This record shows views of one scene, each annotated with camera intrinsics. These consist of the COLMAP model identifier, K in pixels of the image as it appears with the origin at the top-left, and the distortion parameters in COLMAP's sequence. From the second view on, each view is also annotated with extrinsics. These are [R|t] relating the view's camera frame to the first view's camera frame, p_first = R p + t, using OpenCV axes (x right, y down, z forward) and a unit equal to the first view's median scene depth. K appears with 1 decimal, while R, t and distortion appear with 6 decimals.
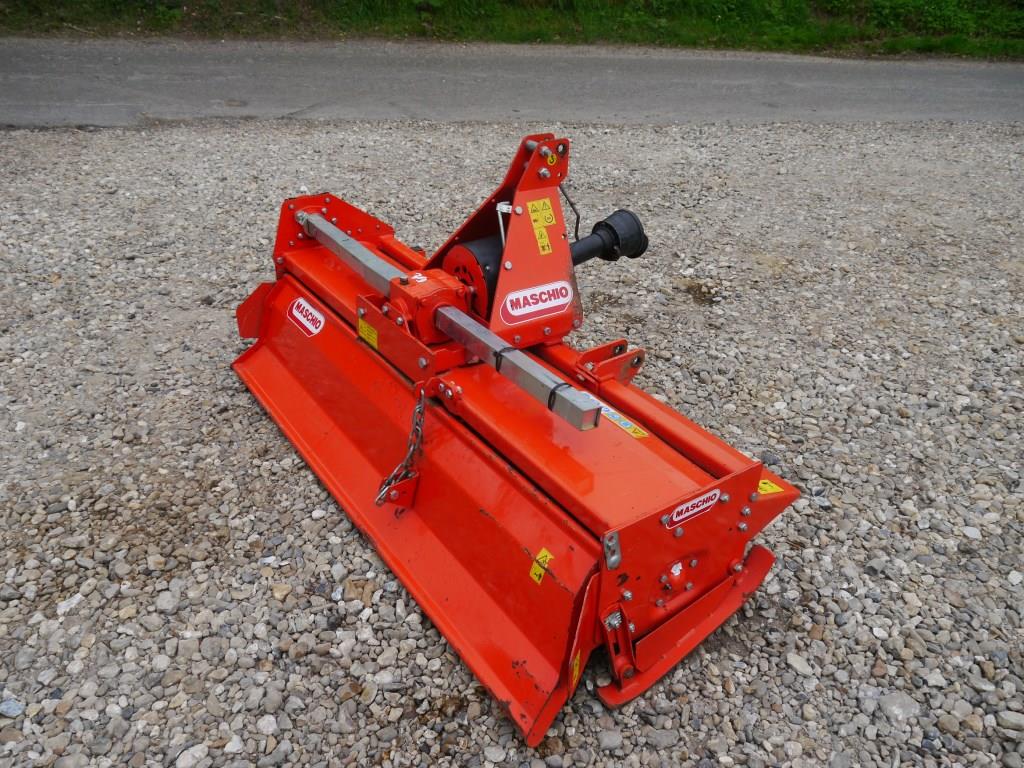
lens RADIAL K [[842.3, 0, 509.9], [0, 842.3, 387.2], [0, 0, 1]] dist [-0.039695, 0.022997]
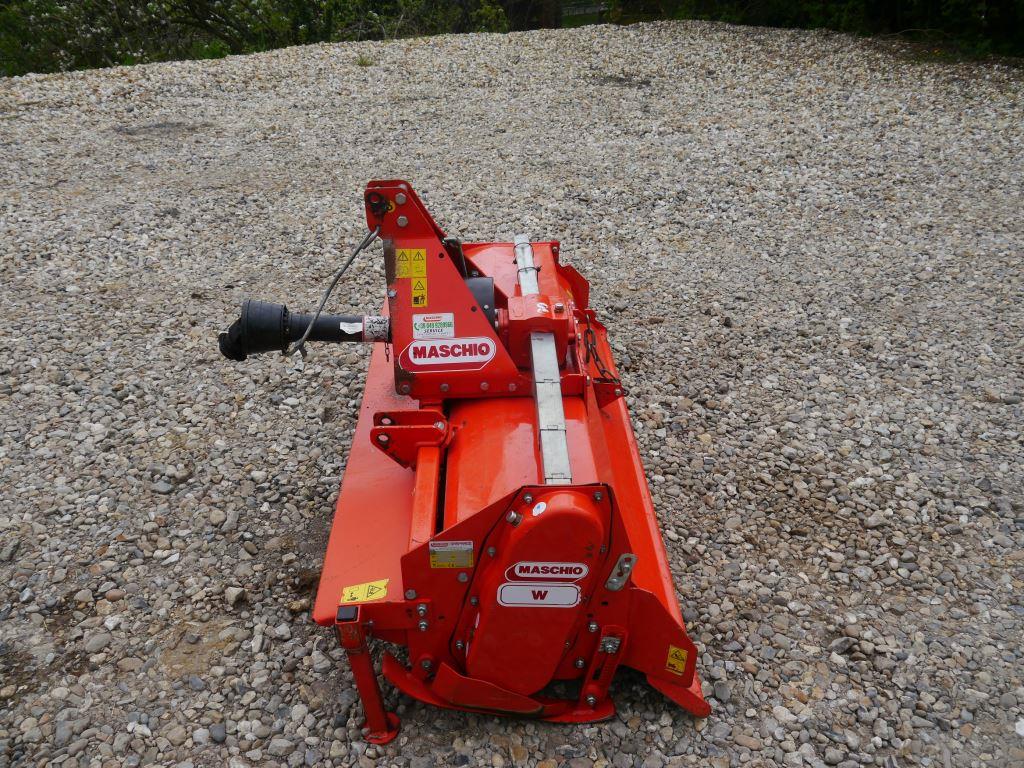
lens RADIAL K [[842.3, 0, 512.5], [0, 842.3, 385.3], [0, 0, 1]] dist [-0.039695, 0.022997]
pose [[-0.842858, -0.287858, 0.454673, -0.411265], [0.255314, 0.529850, 0.808748, -0.661246], [-0.473713, 0.797744, -0.373095, 1.083568]]
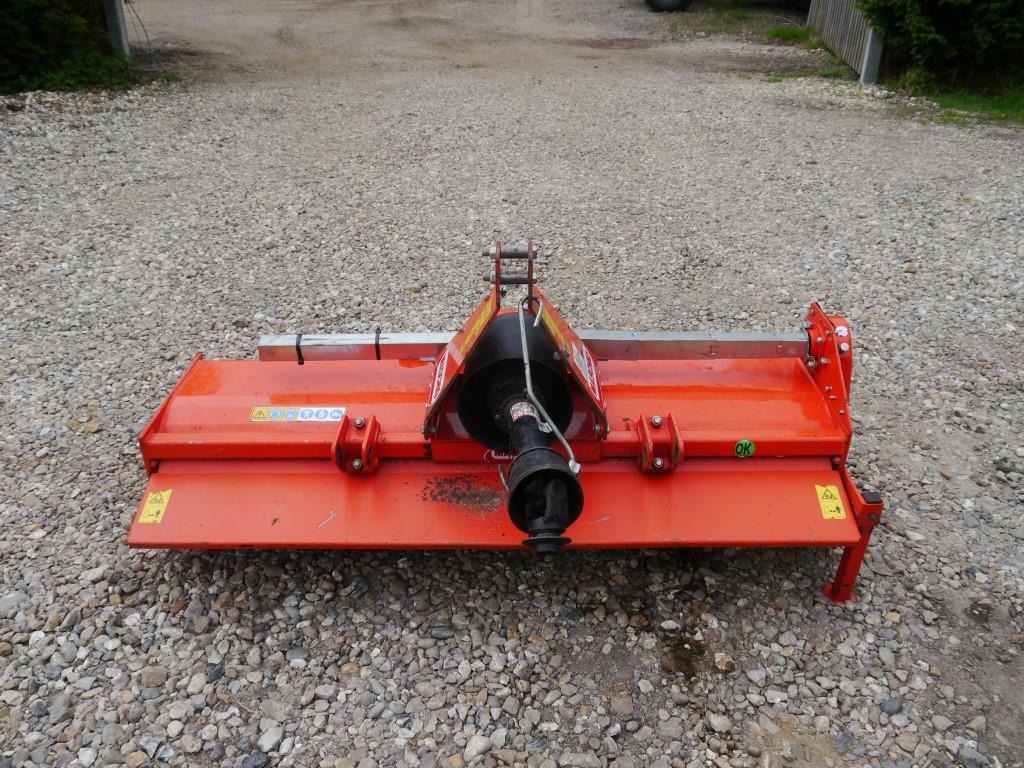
lens RADIAL K [[842.3, 0, 513.2], [0, 842.3, 385.5], [0, 0, 1]] dist [-0.039695, 0.022997]
pose [[-0.573867, 0.381493, -0.724665, 0.480460], [-0.416631, 0.625807, 0.659382, -0.538493], [0.705050, 0.680316, -0.200188, 0.924062]]
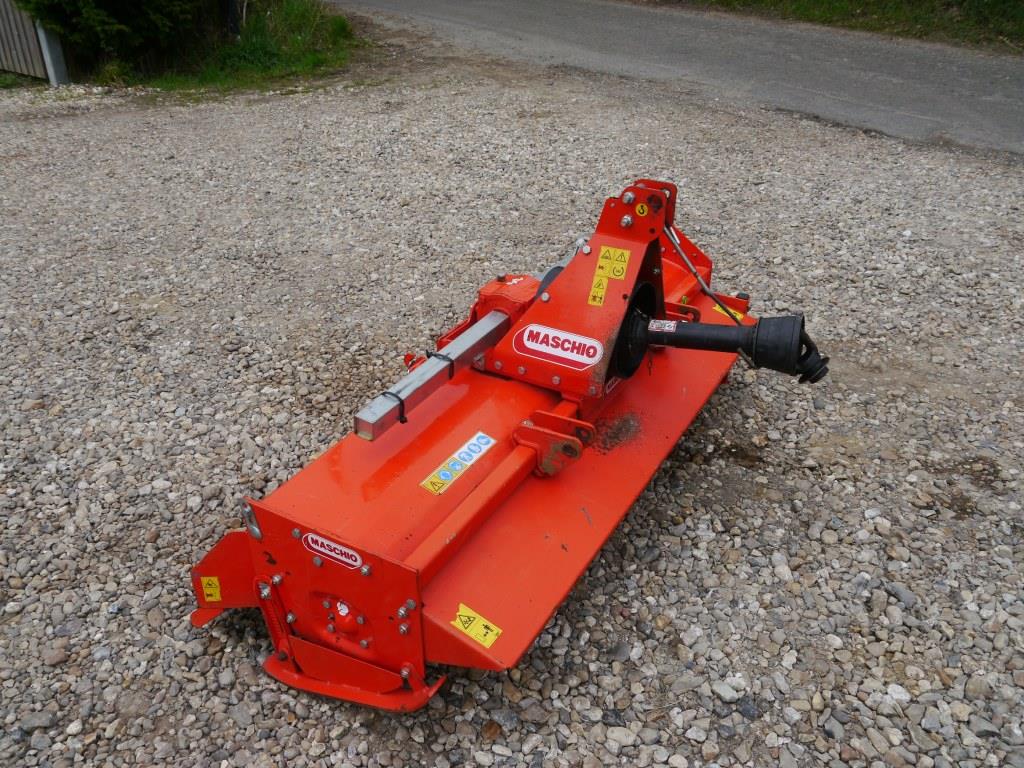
lens RADIAL K [[842.3, 0, 511.7], [0, 842.3, 386.2], [0, 0, 1]] dist [-0.039695, 0.022997]
pose [[0.429128, 0.425923, -0.796517, 0.571655], [-0.433983, 0.870608, 0.231732, -0.190512], [0.792154, 0.246233, 0.558446, 0.336698]]
